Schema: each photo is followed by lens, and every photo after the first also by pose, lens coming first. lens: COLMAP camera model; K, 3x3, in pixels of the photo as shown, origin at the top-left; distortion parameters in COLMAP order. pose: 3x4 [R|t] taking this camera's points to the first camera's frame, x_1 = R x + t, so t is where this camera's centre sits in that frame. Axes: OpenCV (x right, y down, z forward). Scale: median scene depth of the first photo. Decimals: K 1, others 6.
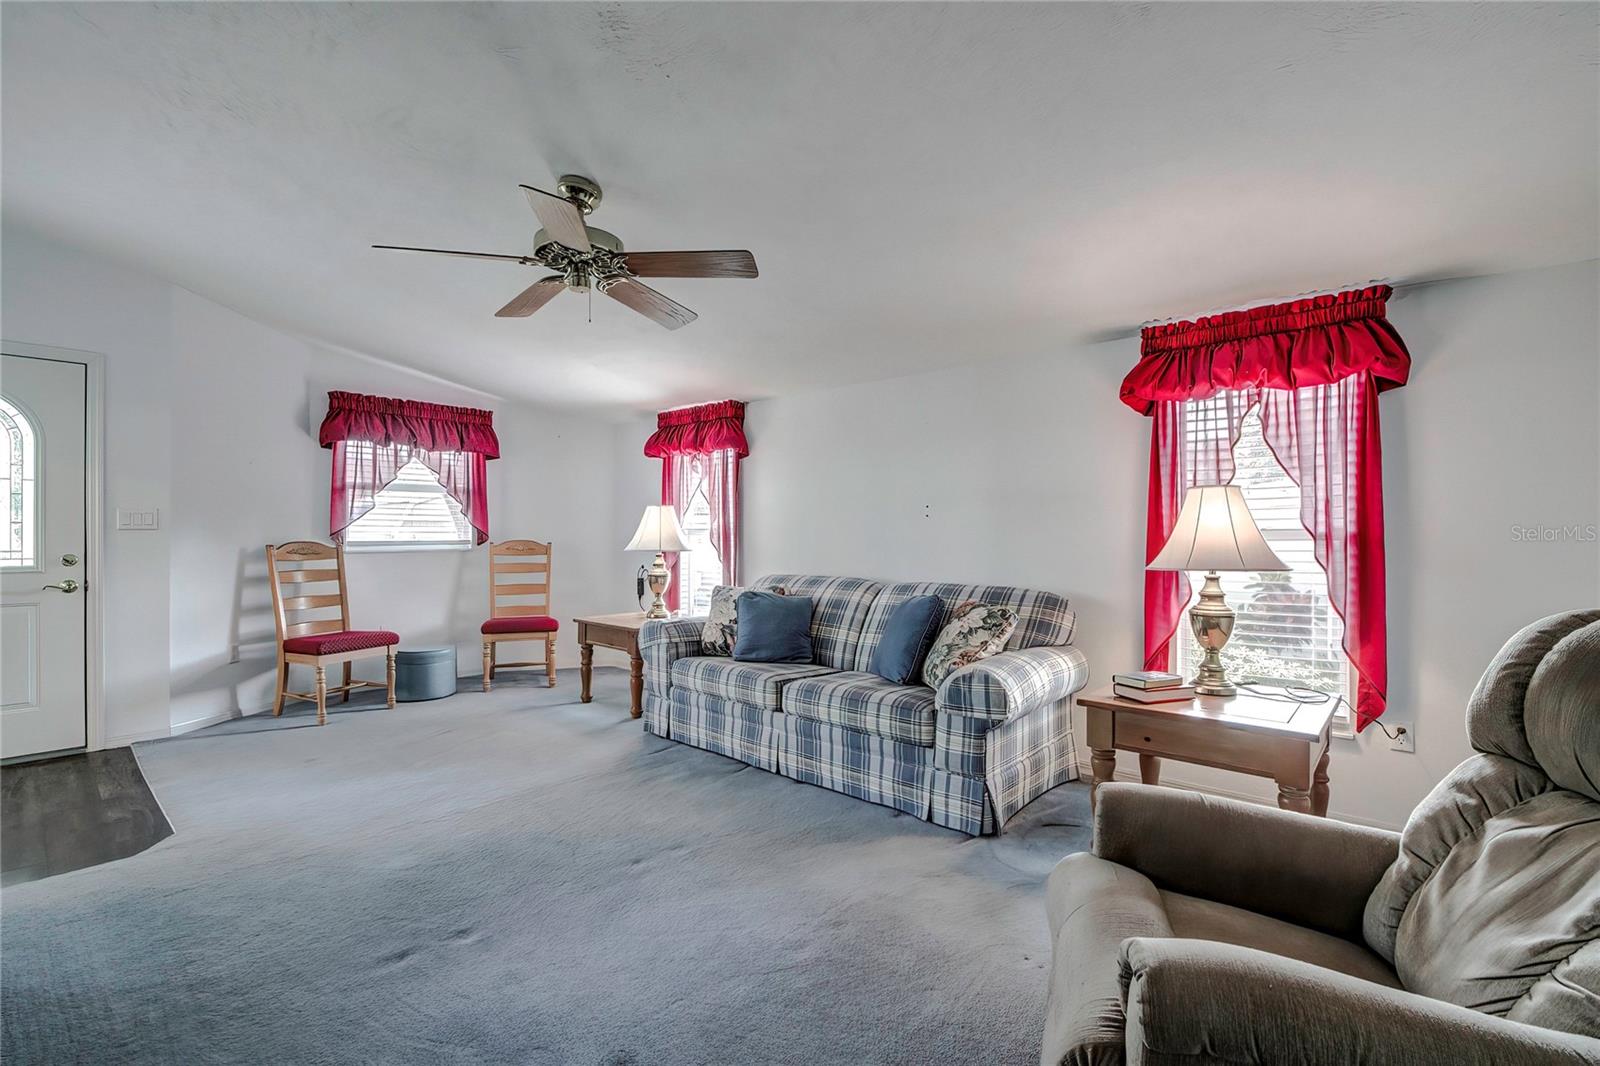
lens RADIAL K [[721.1, 0, 780.9], [0, 721.1, 535.9], [0, 0, 1]] dist [-0.002933, -0.000076]
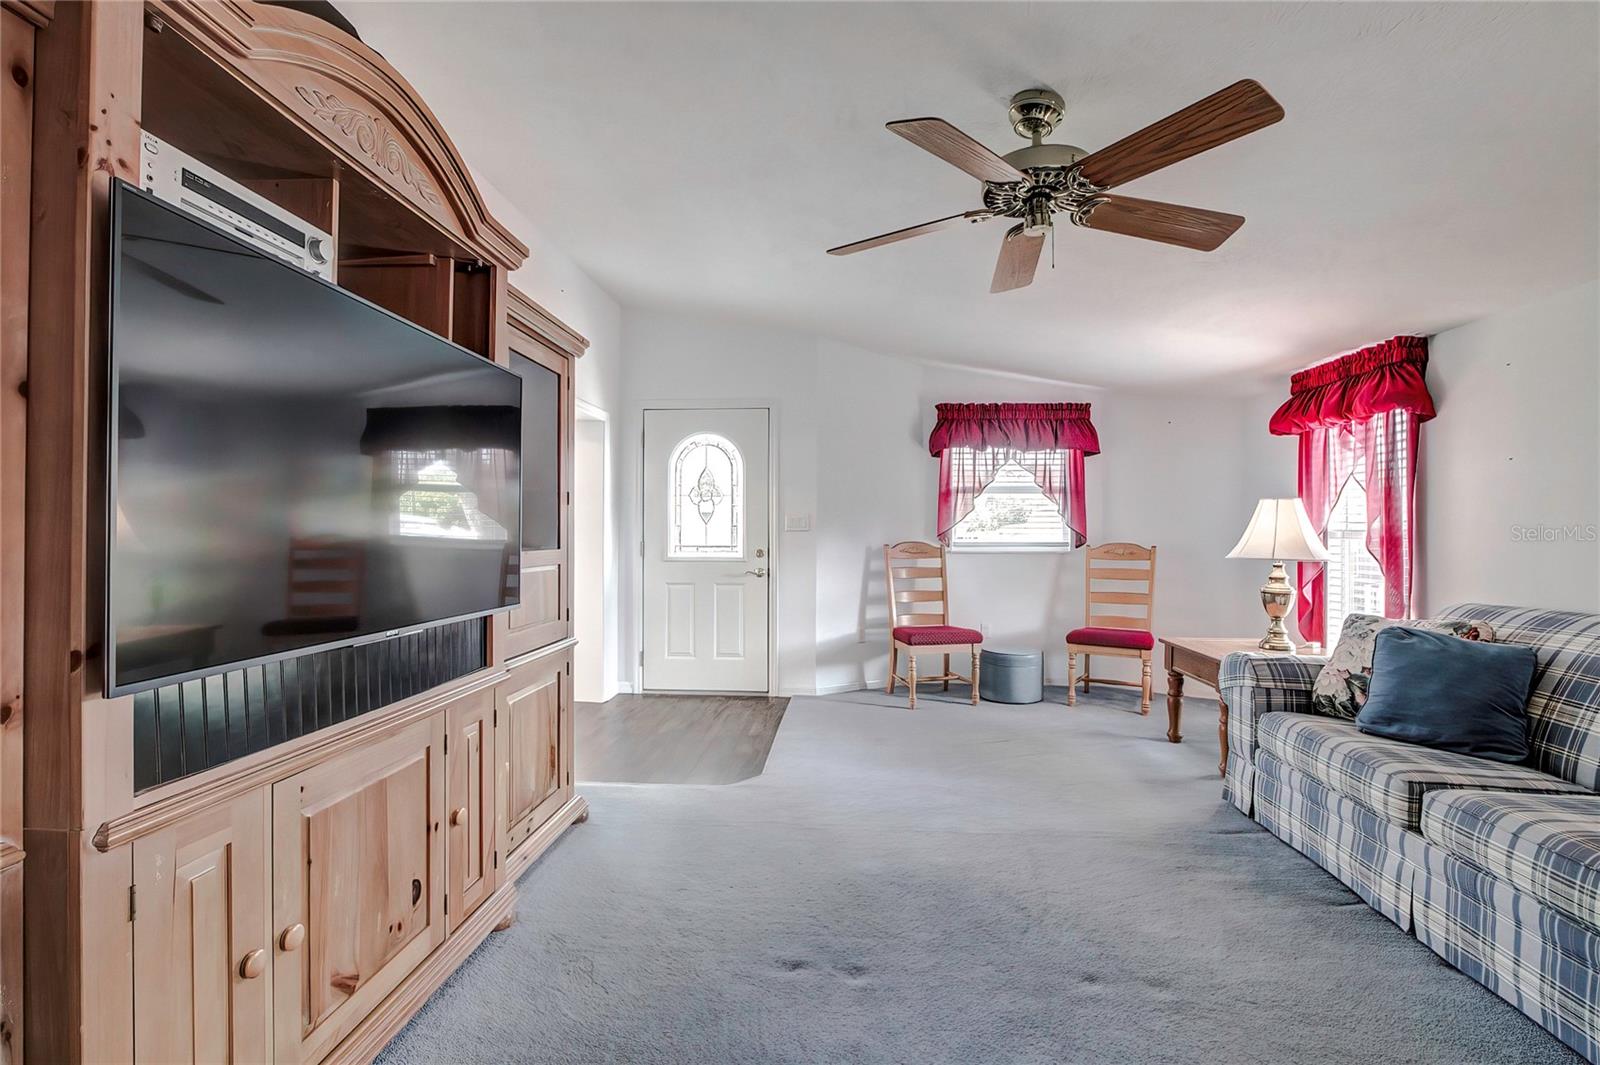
lens RADIAL K [[717.6, 0, 805.5], [0, 717.6, 534.7], [0, 0, 1]] dist [-0.010730, 0.000839]
pose [[0.631487, 0.003363, -0.775379, 0.096077], [-0.007060, 0.999974, -0.001413, -0.000418], [0.775354, 0.006366, 0.631494, 0.162790]]
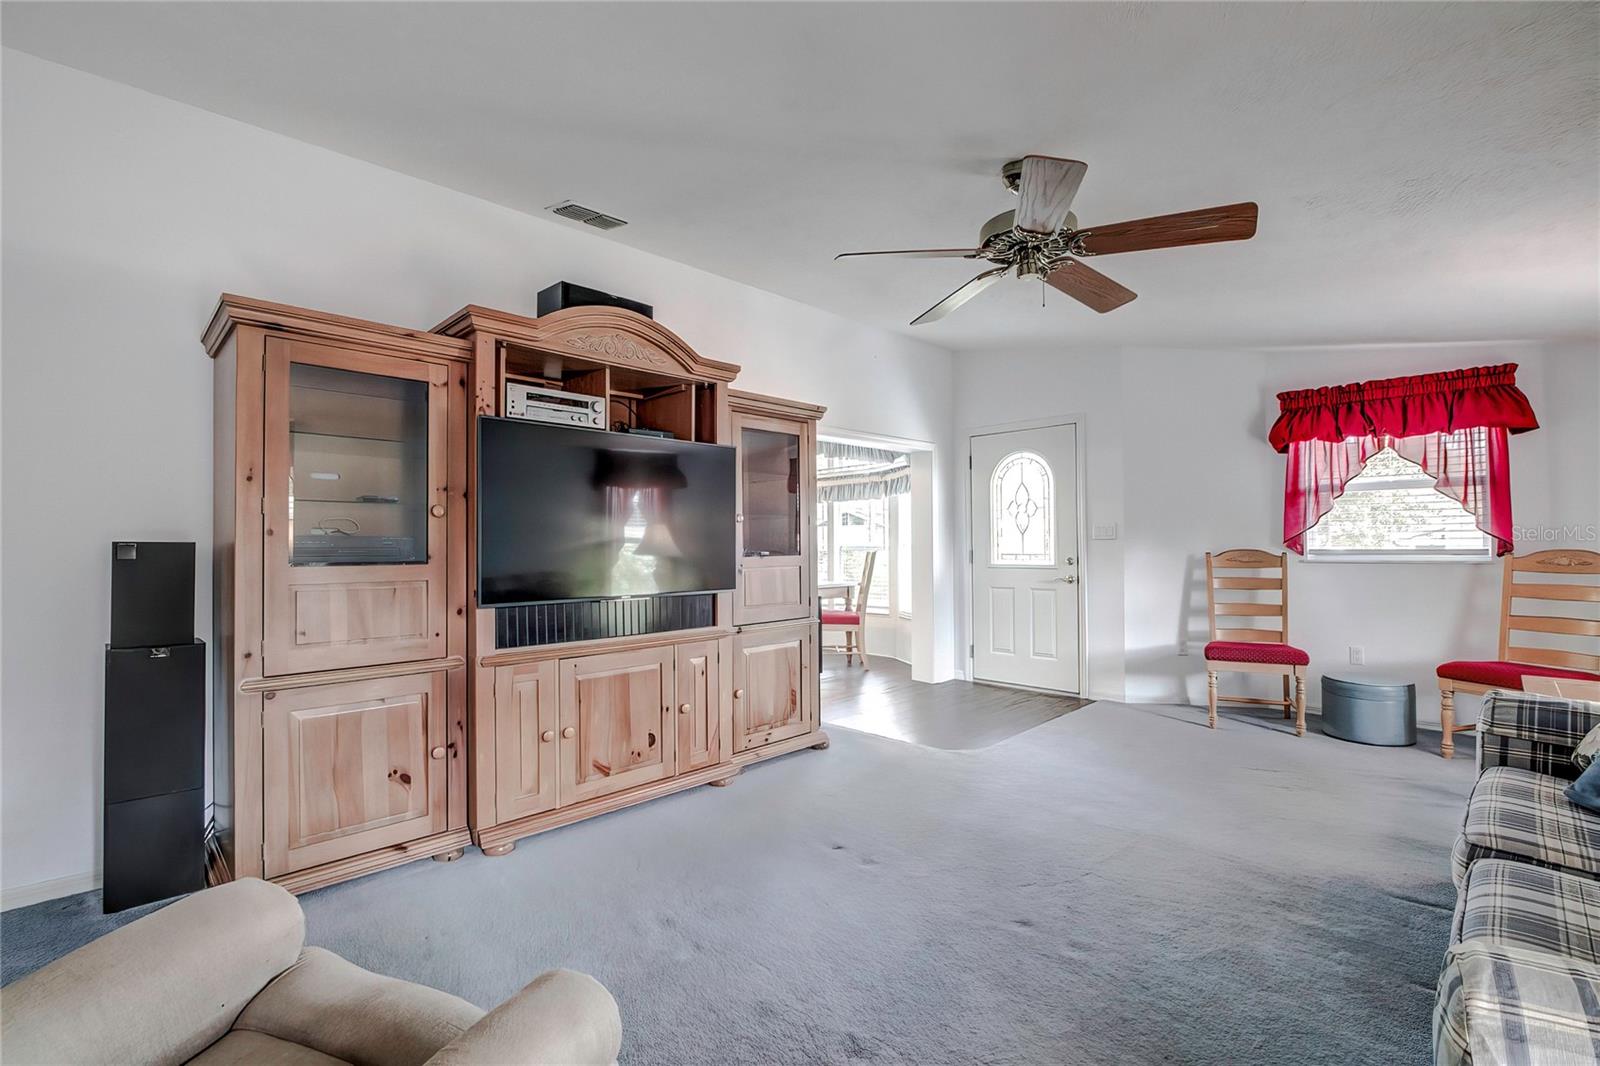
lens RADIAL K [[699.9, 0, 798.6], [0, 699.9, 543.7], [0, 0, 1]] dist [-0.010140, 0.000263]
pose [[-0.035741, -0.001073, -0.999361, 0.339914], [0.003142, 0.999994, -0.001186, -0.001168], [0.999356, -0.003183, -0.035738, 0.400393]]
